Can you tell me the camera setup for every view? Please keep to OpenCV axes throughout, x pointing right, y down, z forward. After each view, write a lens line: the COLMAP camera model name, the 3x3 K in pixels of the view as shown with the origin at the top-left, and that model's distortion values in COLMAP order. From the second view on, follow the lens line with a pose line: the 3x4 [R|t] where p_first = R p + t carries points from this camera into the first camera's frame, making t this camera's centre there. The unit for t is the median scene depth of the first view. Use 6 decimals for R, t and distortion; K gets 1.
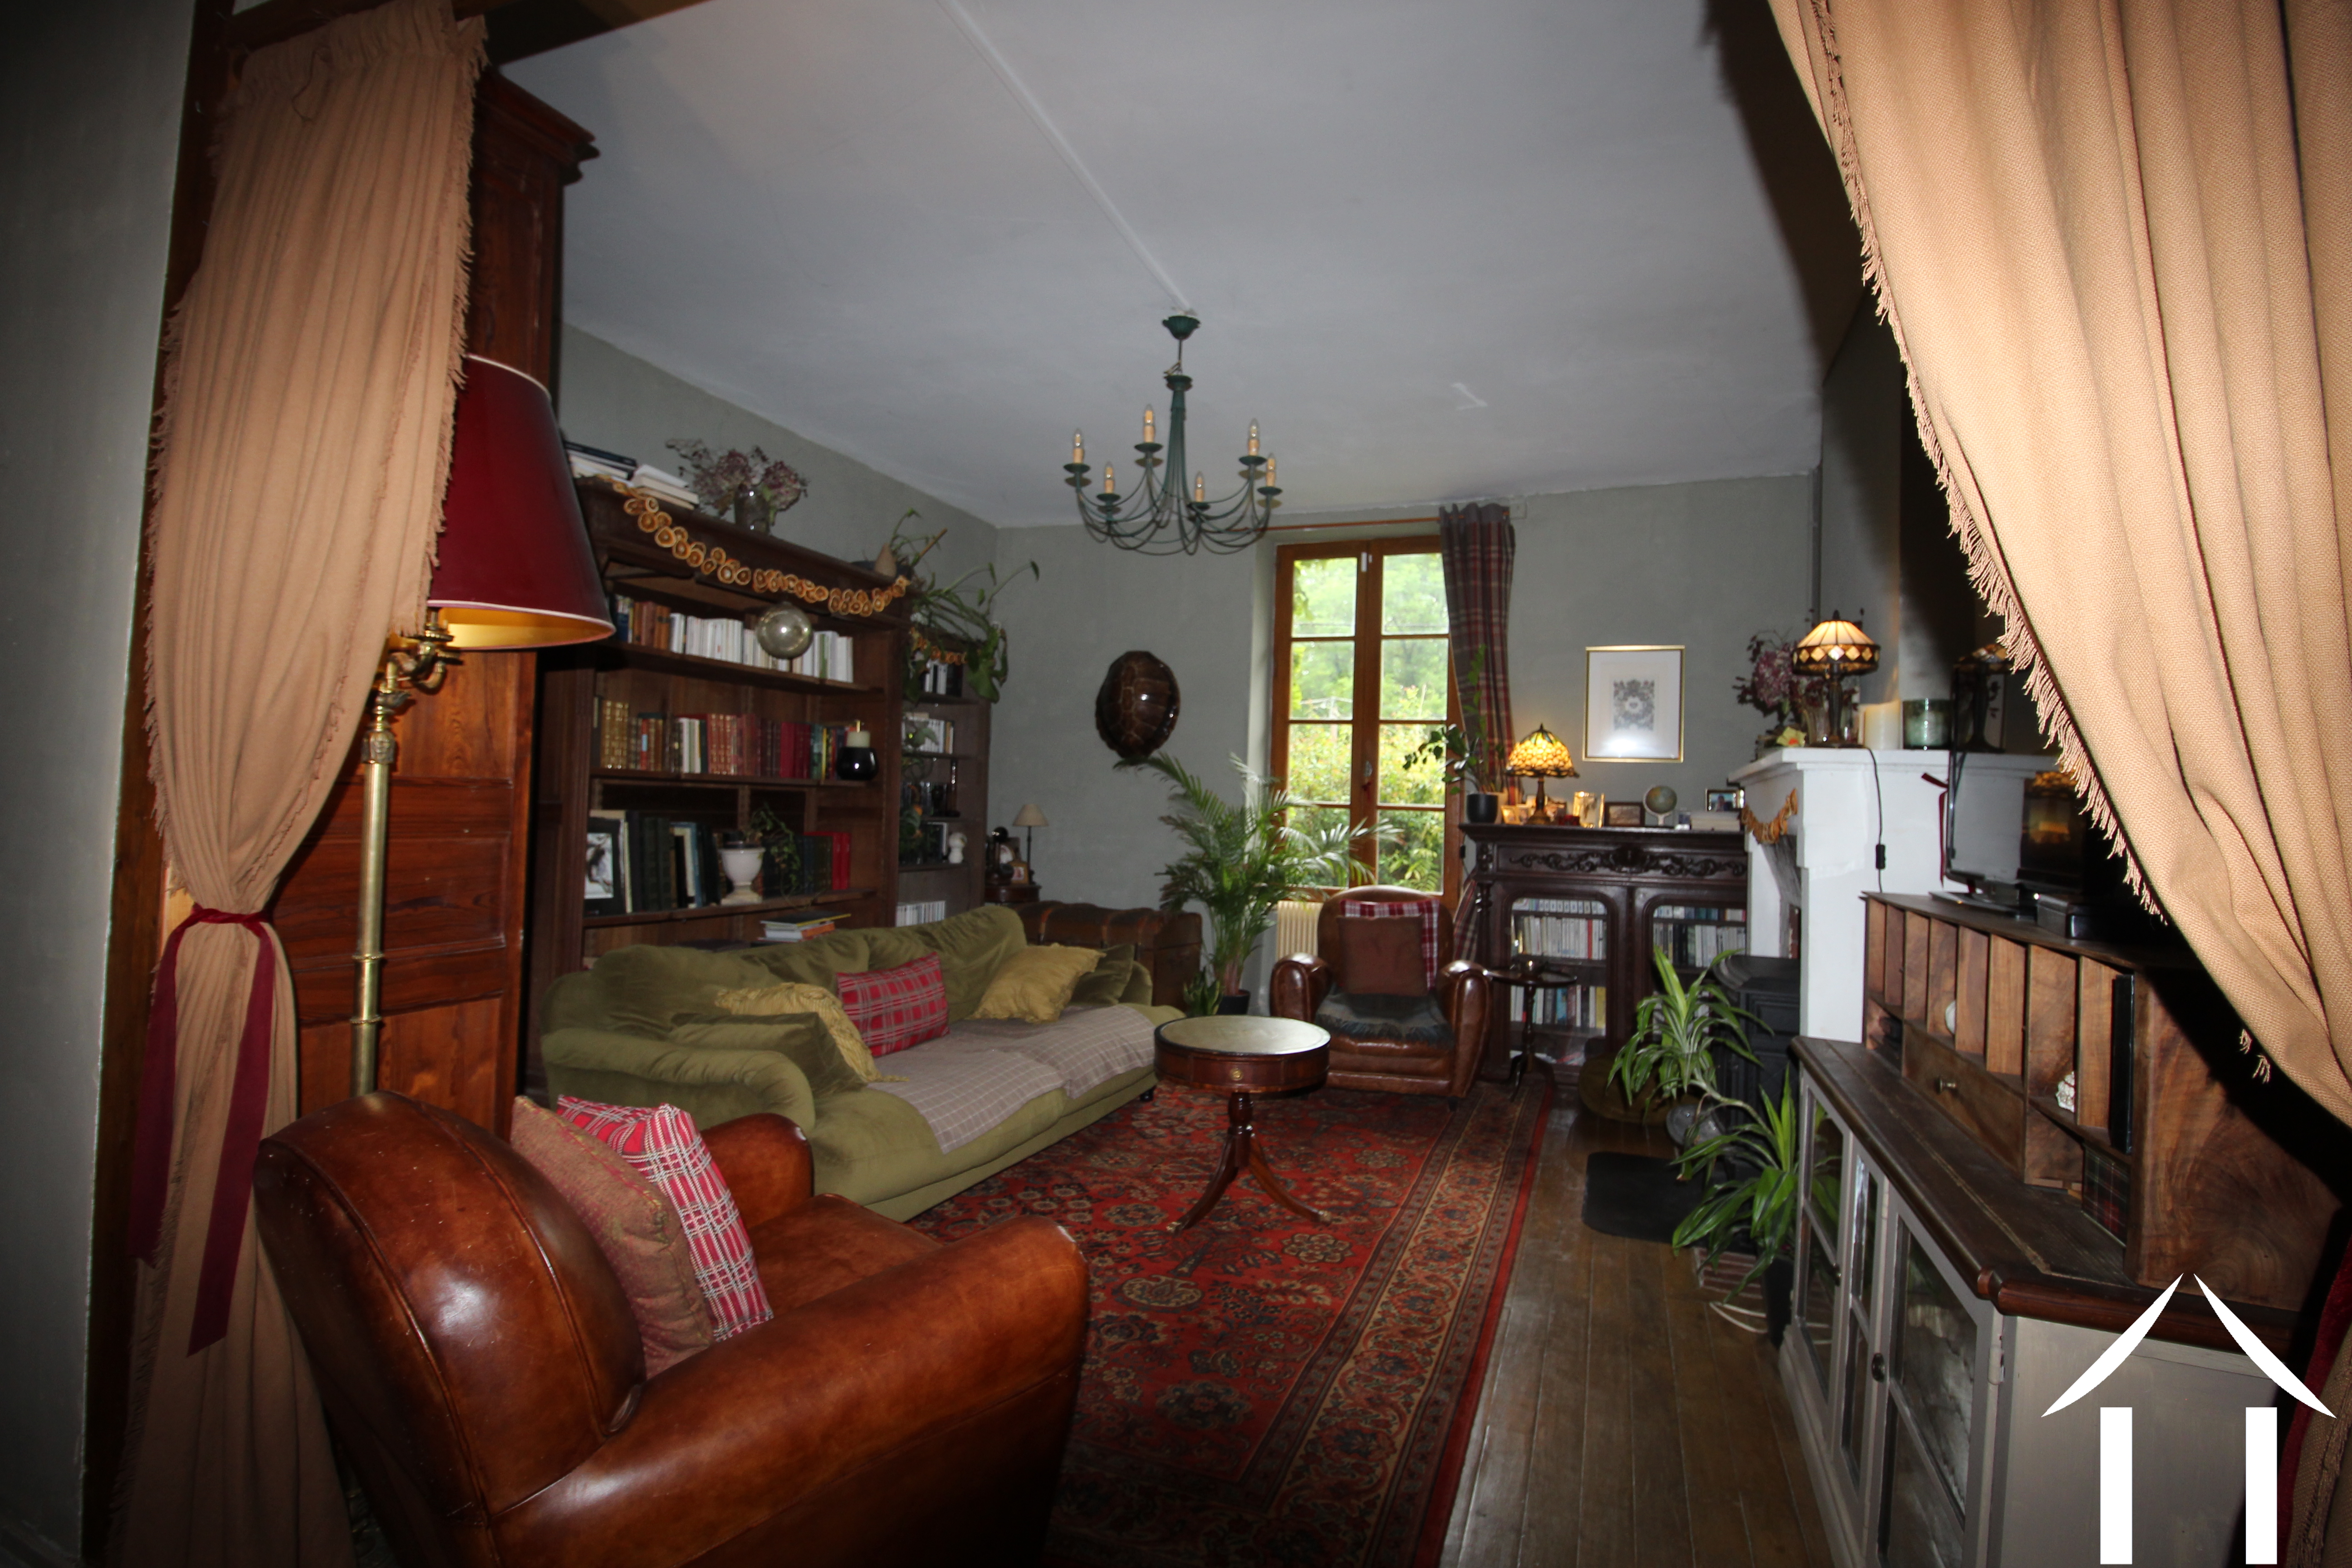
lens RADIAL K [[1108.5, 0, 1186.9], [0, 1108.5, 792.7], [0, 0, 1]] dist [-0.004709, -0.001063]
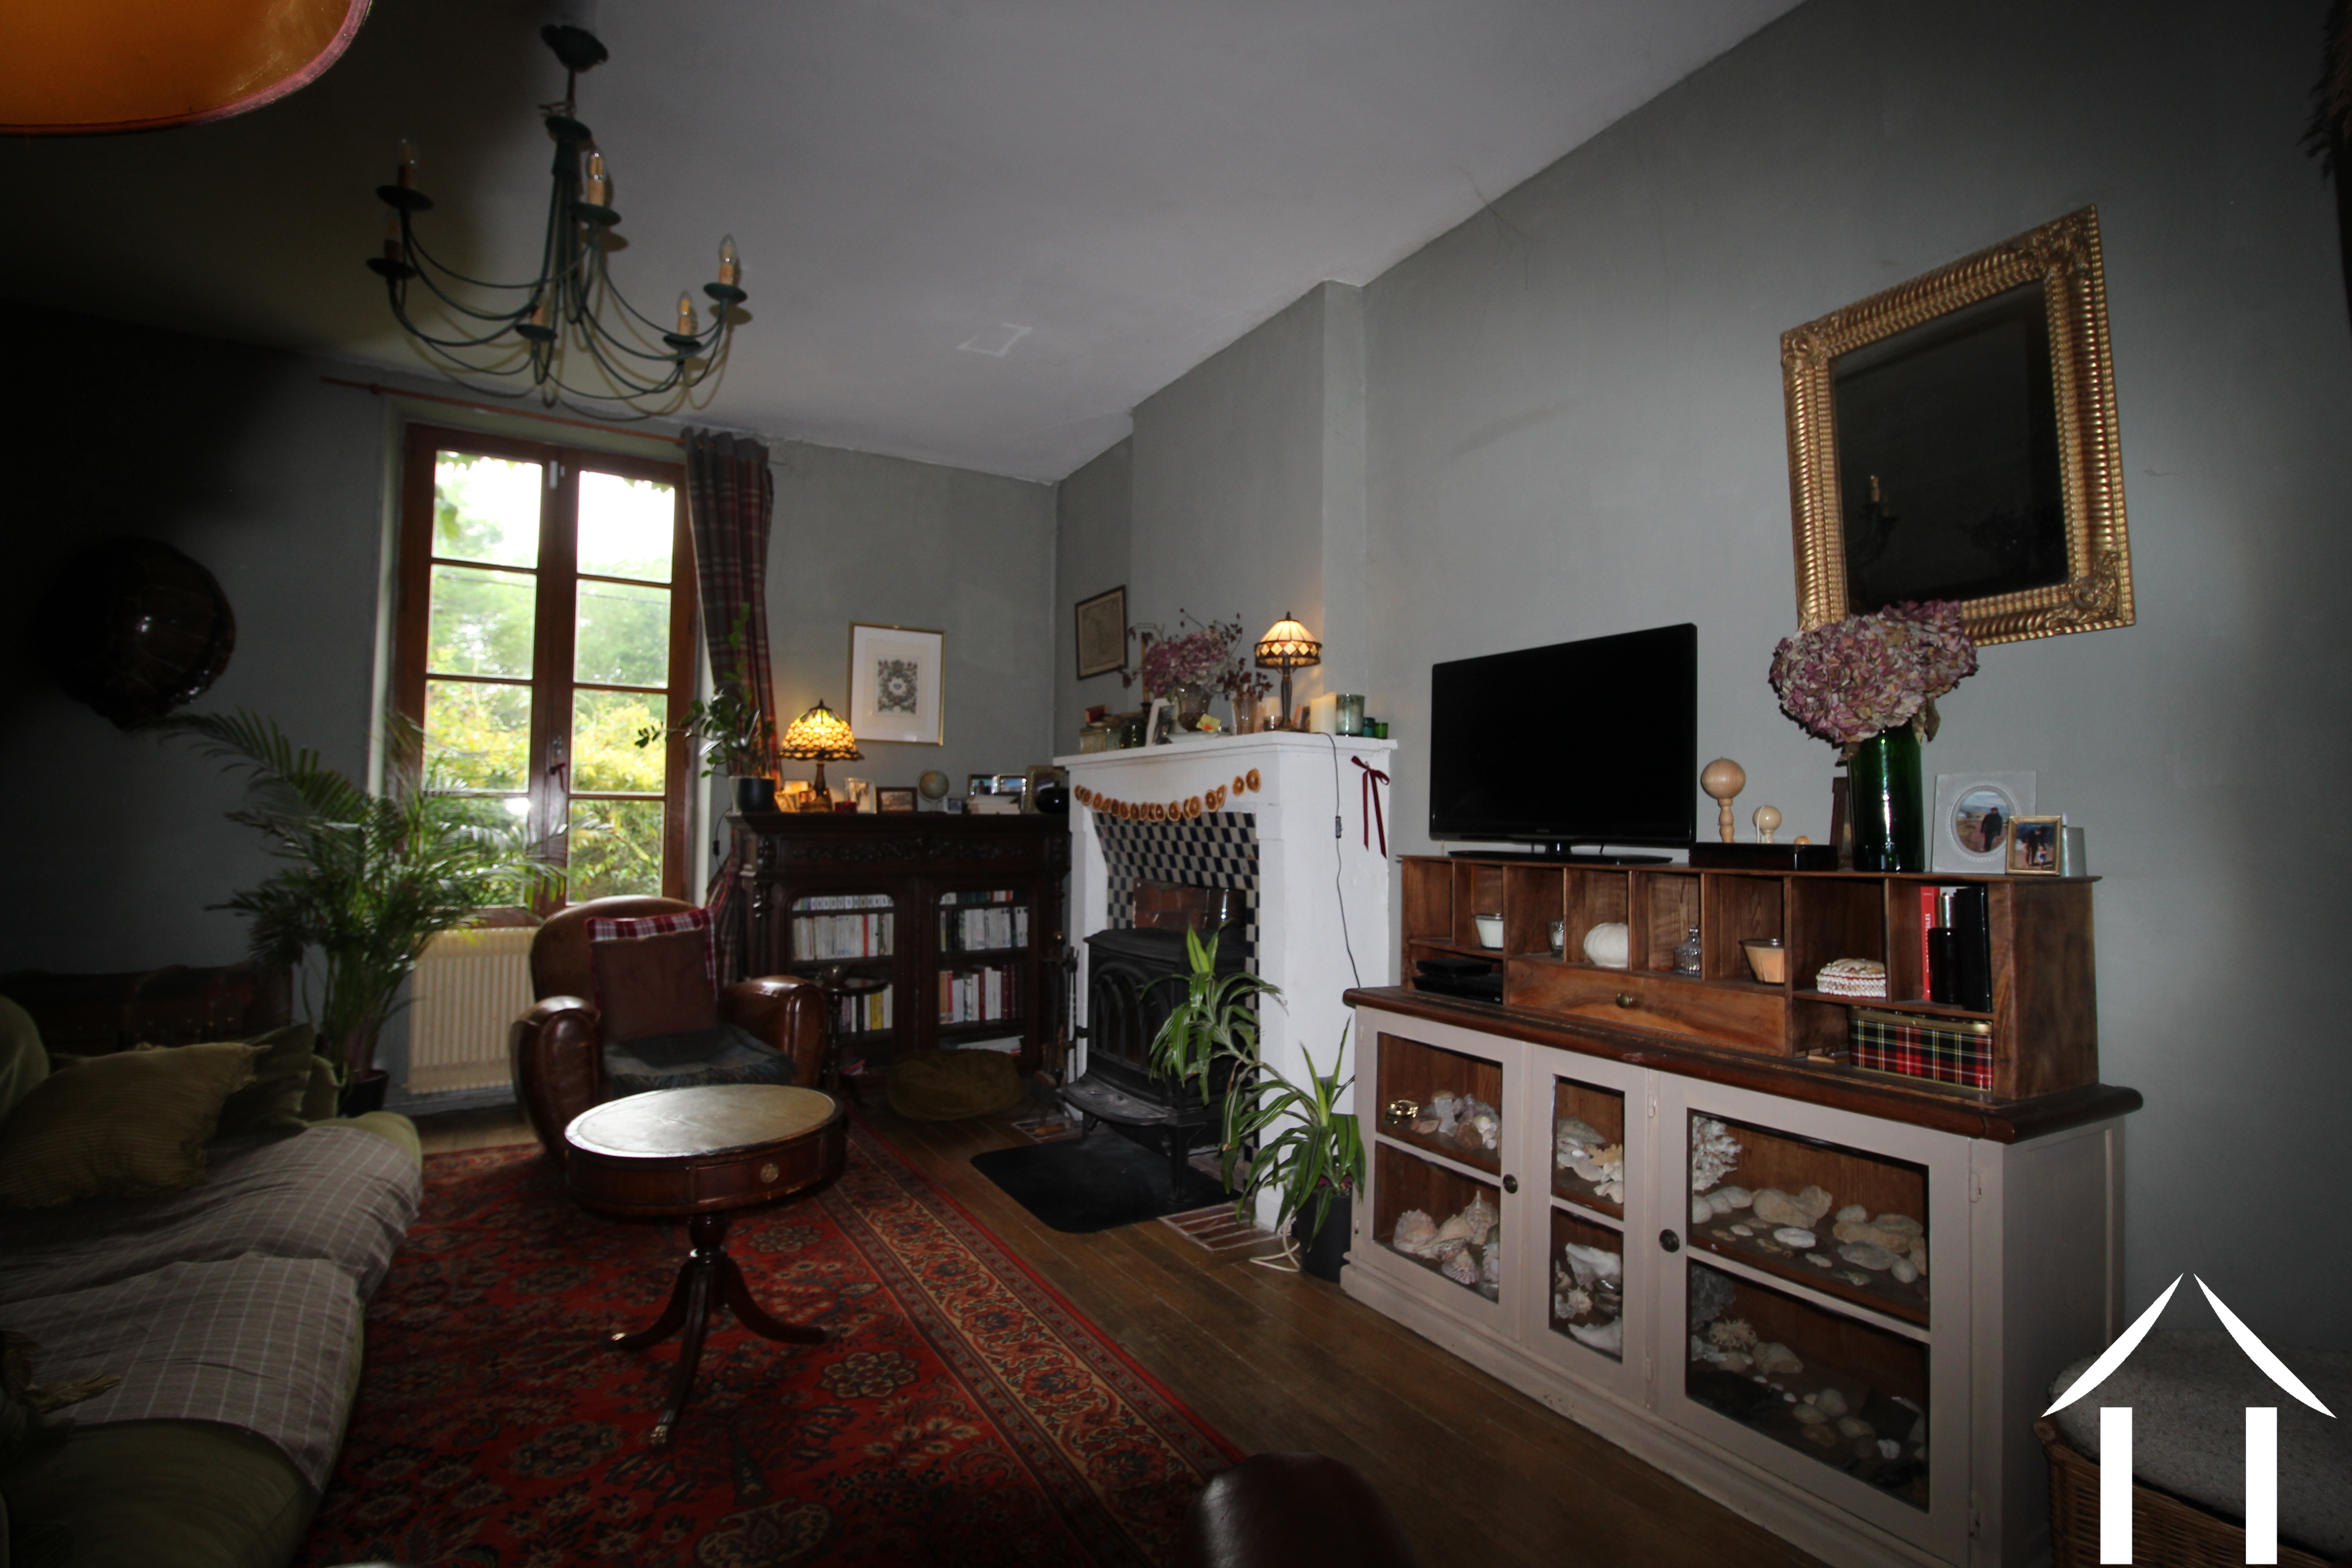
lens RADIAL K [[1108.5, 0, 1184.0], [0, 1108.5, 786.2], [0, 0, 1]] dist [-0.004709, -0.001063]
pose [[0.604227, -0.000841, 0.796811, -0.215434], [0.002219, 0.999997, -0.000628, 0.008564], [-0.796809, 0.002147, 0.604228, 0.231354]]
